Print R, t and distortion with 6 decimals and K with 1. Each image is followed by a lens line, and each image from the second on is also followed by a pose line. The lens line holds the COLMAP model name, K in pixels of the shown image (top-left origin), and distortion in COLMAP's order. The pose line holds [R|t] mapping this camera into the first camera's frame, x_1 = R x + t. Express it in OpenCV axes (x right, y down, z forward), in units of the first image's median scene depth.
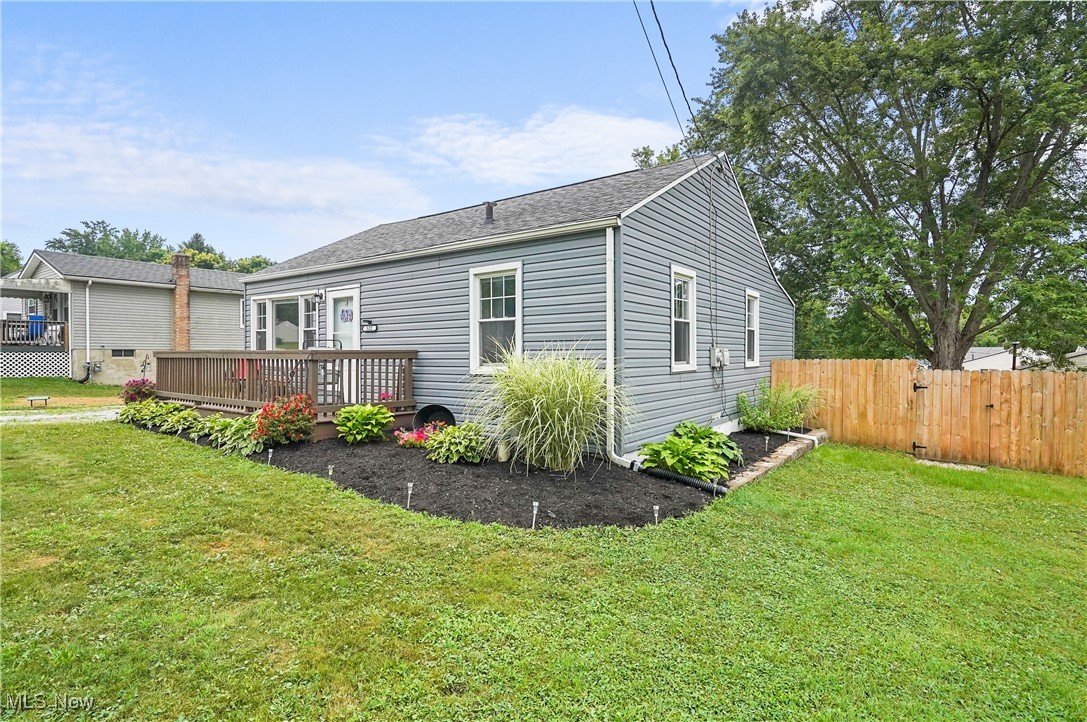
lens RADIAL K [[553.5, 0, 539.9], [0, 553.5, 361.1], [0, 0, 1]] dist [-0.051785, 0.026168]
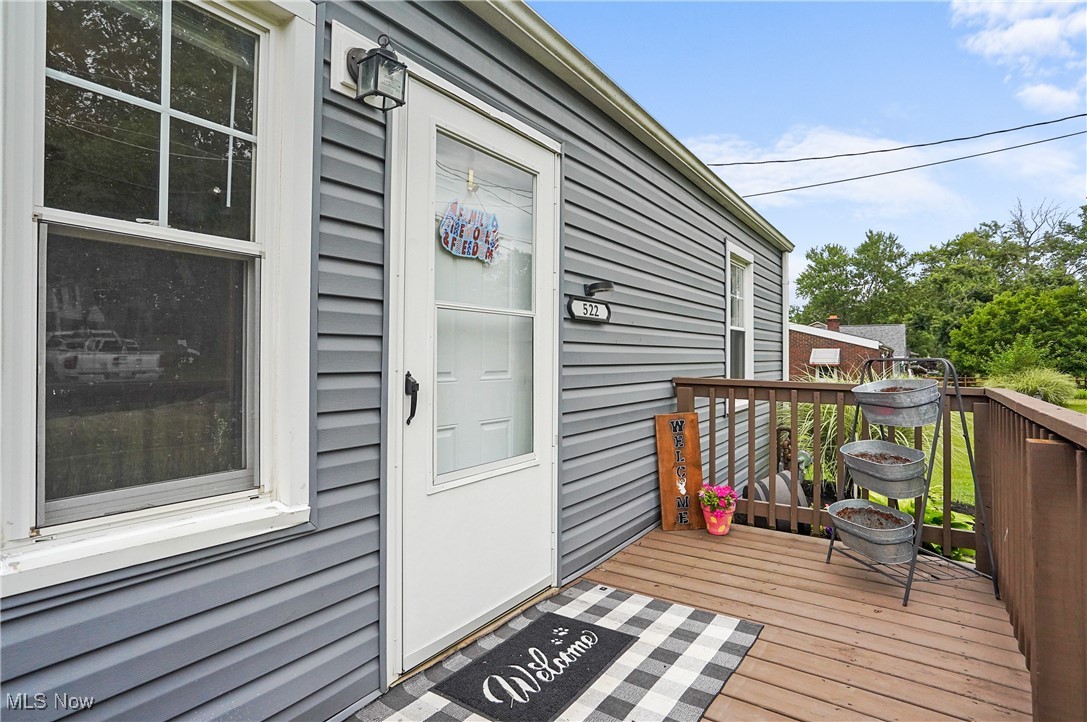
lens RADIAL K [[558.1, 0, 542.0], [0, 558.1, 355.2], [0, 0, 1]] dist [-0.052728, 0.027052]
pose [[-0.033706, 0.003220, 0.999427, -0.531574], [0.002185, 0.999993, -0.003149, -0.029018], [-0.999429, 0.002078, -0.033713, 0.893441]]
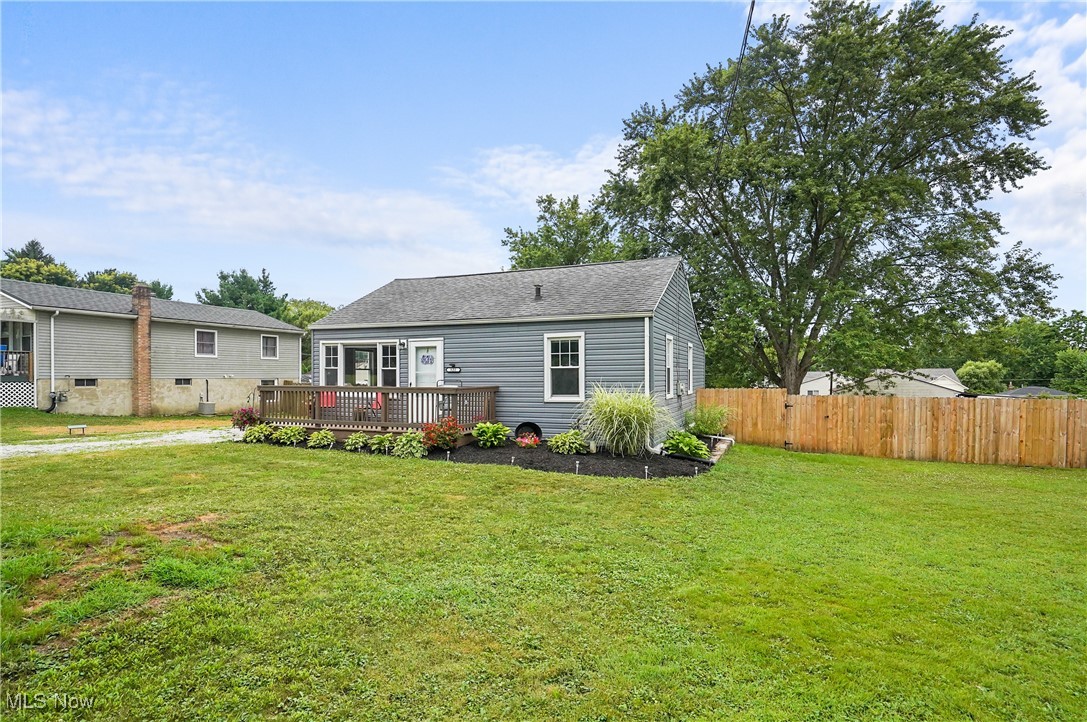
lens RADIAL K [[554.5, 0, 544.3], [0, 554.5, 379.9], [0, 0, 1]] dist [-0.053699, 0.026984]
pose [[0.970263, -0.002460, 0.242042, -0.367471], [0.003867, 0.999978, -0.005339, -0.021545], [-0.242024, 0.006116, 0.970251, -0.371395]]
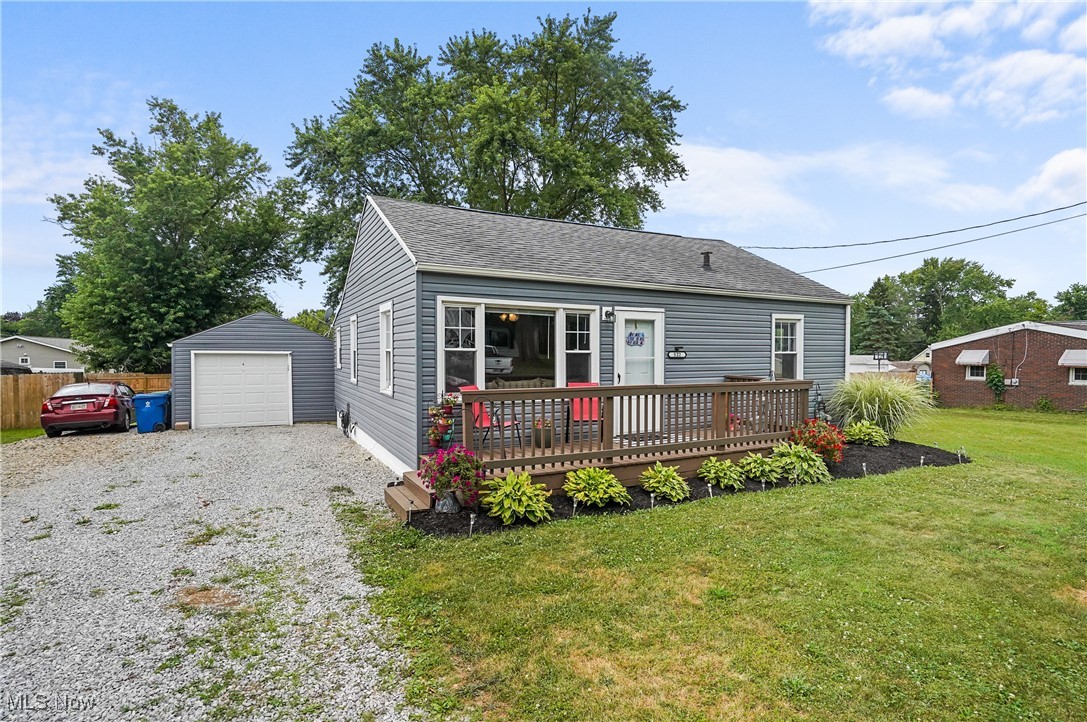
lens RADIAL K [[553.5, 0, 539.9], [0, 553.5, 361.1], [0, 0, 1]] dist [-0.051785, 0.026168]
pose [[0.444322, -0.012965, 0.895773, -1.148773], [0.006776, 0.999915, 0.011111, -0.052144], [-0.895842, 0.001134, 0.444372, 0.667356]]
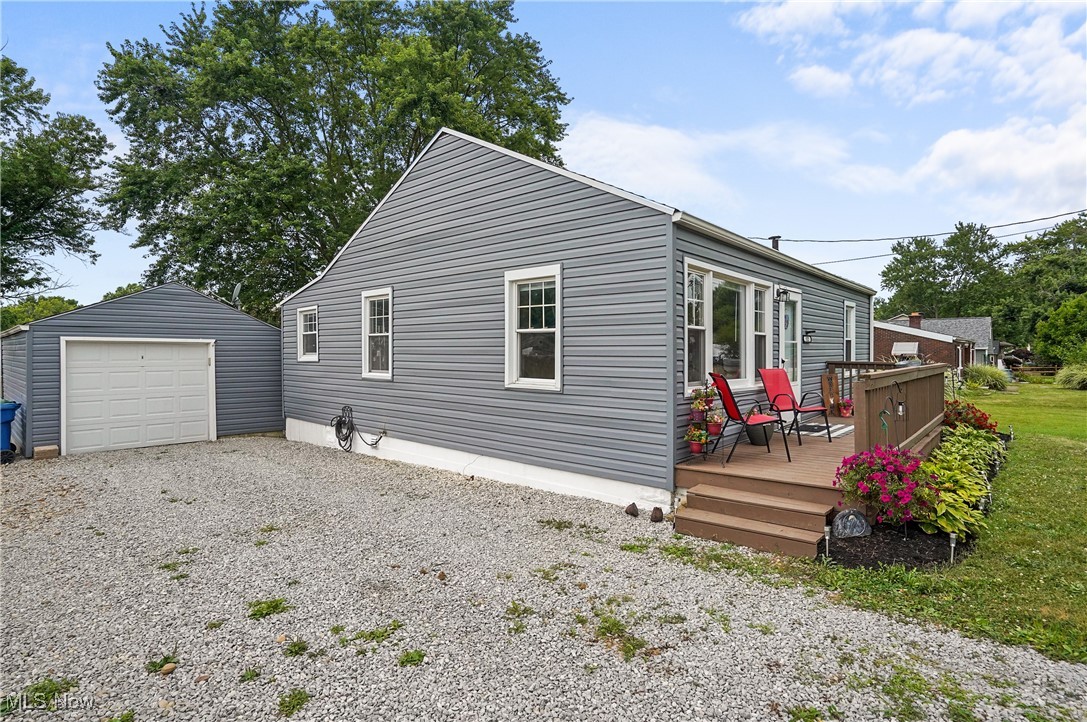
lens RADIAL K [[553.5, 0, 539.9], [0, 553.5, 361.1], [0, 0, 1]] dist [-0.051785, 0.026168]
pose [[0.095740, -0.020078, 0.995204, -1.129239], [0.010754, 0.999759, 0.019135, -0.037951], [-0.995348, 0.008870, 0.095932, 1.184545]]
